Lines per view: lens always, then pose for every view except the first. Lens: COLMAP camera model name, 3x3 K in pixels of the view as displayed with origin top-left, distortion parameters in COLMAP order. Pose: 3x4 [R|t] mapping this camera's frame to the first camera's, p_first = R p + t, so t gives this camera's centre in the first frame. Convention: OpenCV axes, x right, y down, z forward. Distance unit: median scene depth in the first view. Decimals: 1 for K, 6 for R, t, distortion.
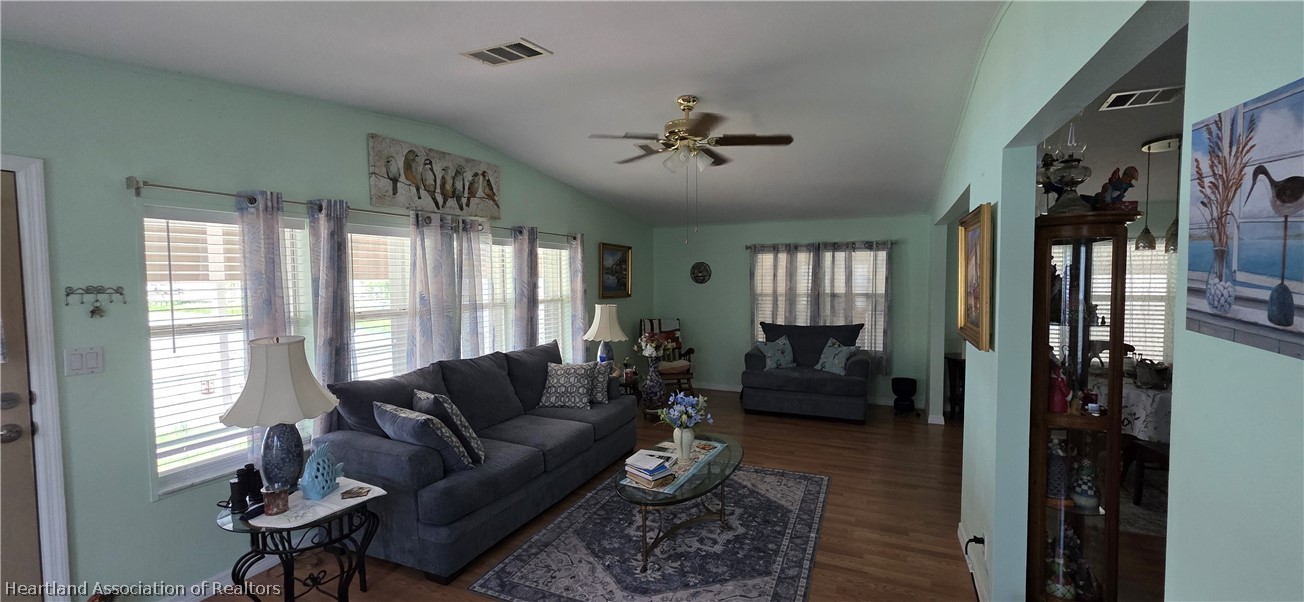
lens RADIAL K [[519.8, 0, 644.8], [0, 519.8, 300.3], [0, 0, 1]] dist [0.001525, 0.000022]
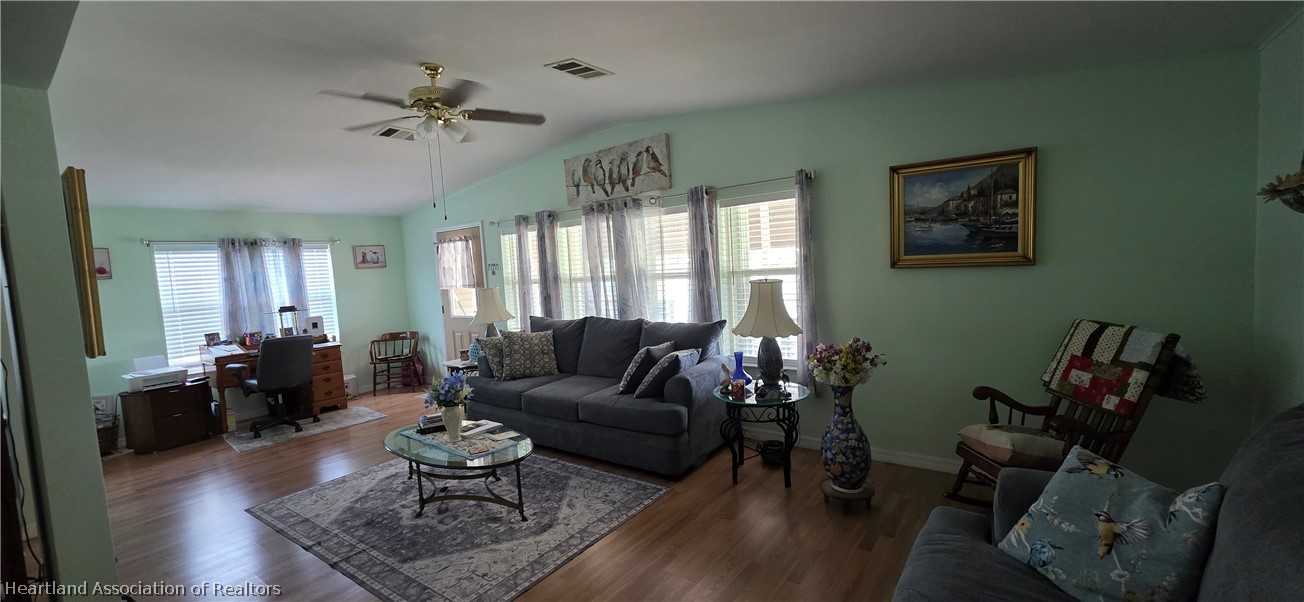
lens RADIAL K [[519.8, 0, 644.8], [0, 519.8, 300.3], [0, 0, 1]] dist [0.001525, 0.000022]
pose [[-0.214033, 0.088966, -0.972767, 0.814014], [0.015739, 0.996029, 0.087630, -0.035466], [0.976700, 0.003445, -0.214584, 1.345993]]
